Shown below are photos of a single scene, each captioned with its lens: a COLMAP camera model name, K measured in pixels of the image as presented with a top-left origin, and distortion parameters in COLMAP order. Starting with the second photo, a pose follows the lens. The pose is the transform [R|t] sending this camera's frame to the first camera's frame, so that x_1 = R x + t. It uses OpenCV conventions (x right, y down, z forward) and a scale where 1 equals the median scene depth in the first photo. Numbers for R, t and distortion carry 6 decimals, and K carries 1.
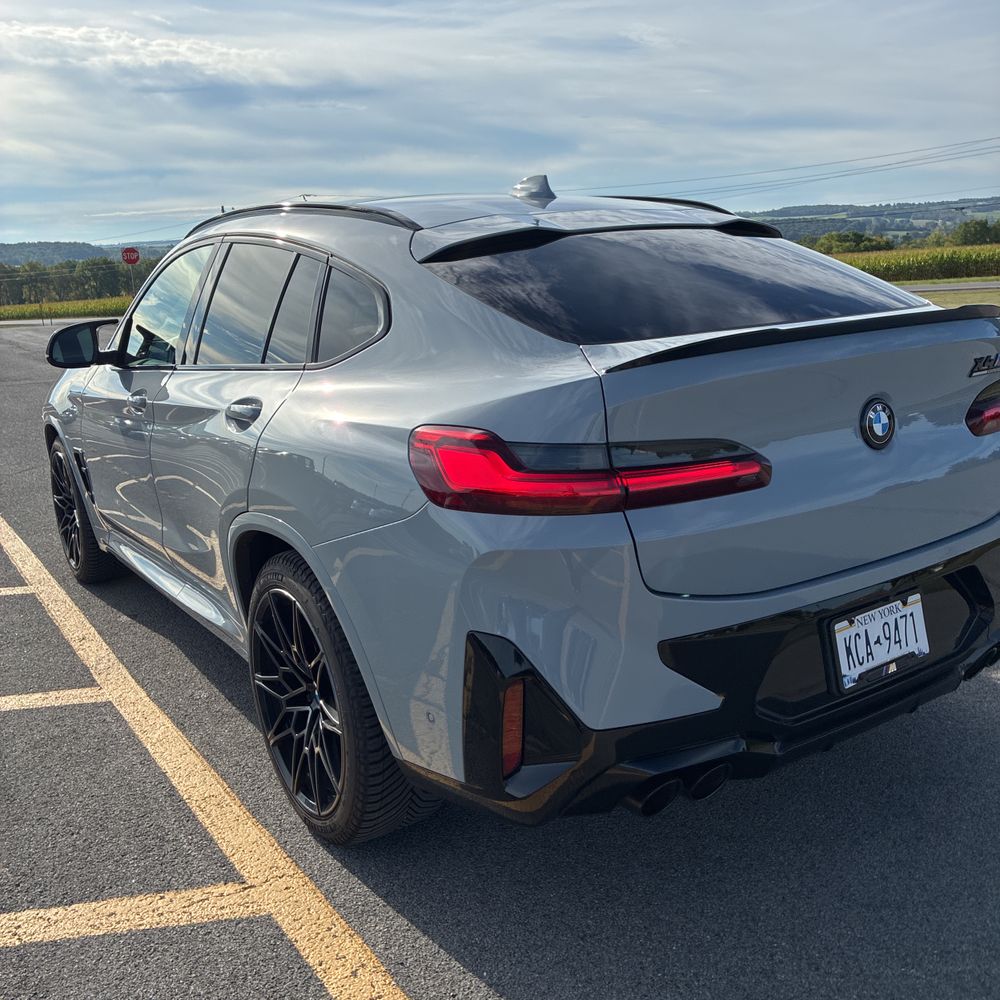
lens RADIAL K [[1013.9, 0, 493.5], [0, 1013.9, 501.0], [0, 0, 1]] dist [0.027290, 0.000000]
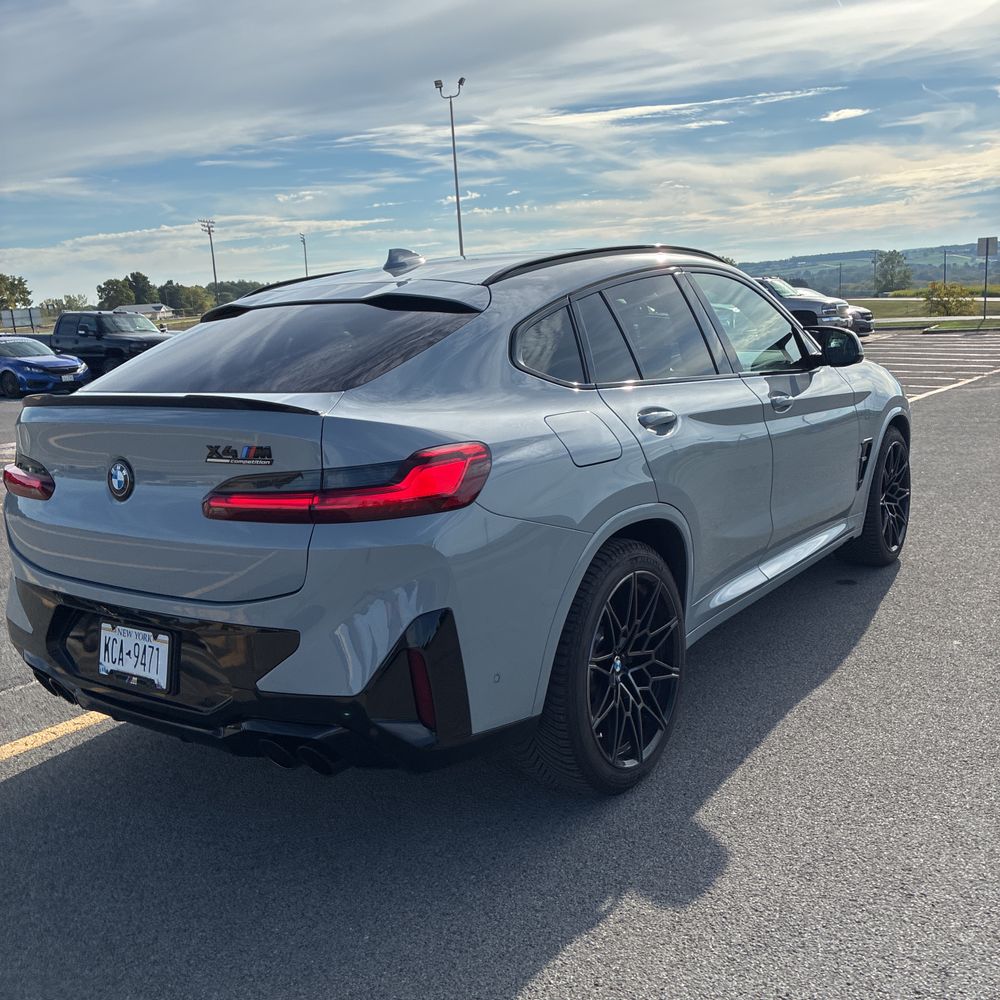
lens RADIAL K [[1013.9, 0, 495.4], [0, 1013.9, 496.7], [0, 0, 1]] dist [0.027290, 0.000000]
pose [[0.365082, 0.204824, -0.908164, 1.351710], [-0.182560, 0.972309, 0.145902, -0.258208], [0.912900, 0.112528, 0.392365, 0.747024]]
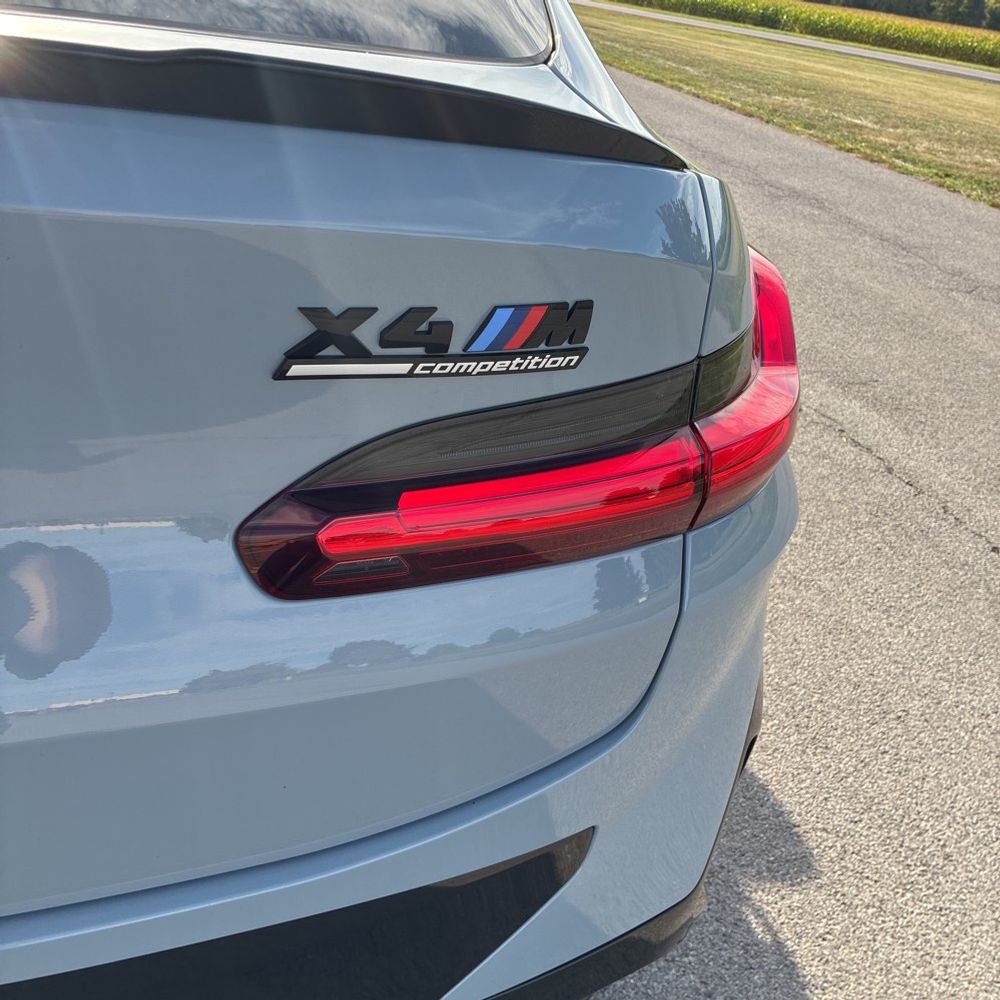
lens RADIAL K [[1013.9, 0, 494.4], [0, 1013.9, 480.7], [0, 0, 1]] dist [0.027290, 0.000000]
pose [[0.943063, 0.295672, -0.152348, 0.485814], [-0.250193, 0.932400, 0.260832, -0.151484], [0.219170, -0.207865, 0.953287, 0.675127]]
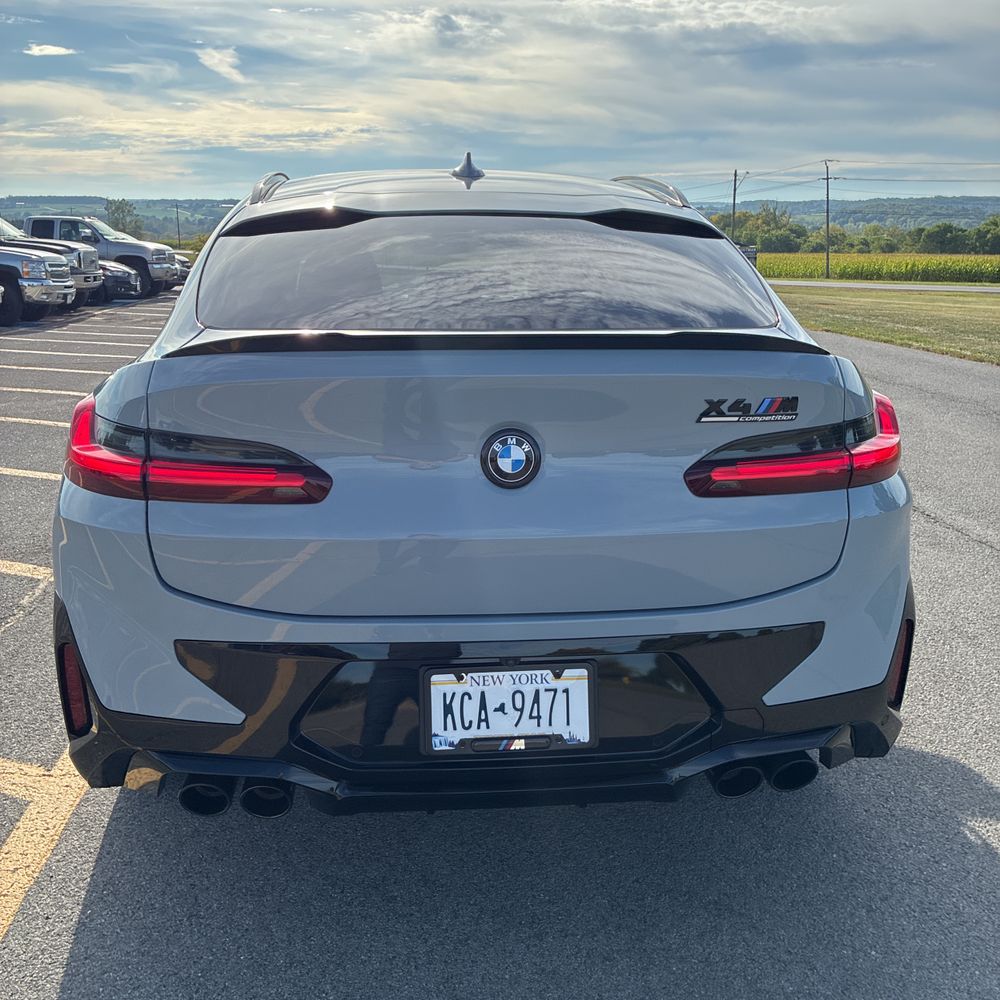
lens RADIAL K [[1013.9, 0, 483.8], [0, 1013.9, 494.2], [0, 0, 1]] dist [0.027290, 0.000000]
pose [[0.875738, 0.174930, -0.449980, 0.597445], [-0.162845, 0.984456, 0.065783, -0.079072], [0.454493, 0.015668, 0.890612, 0.187906]]
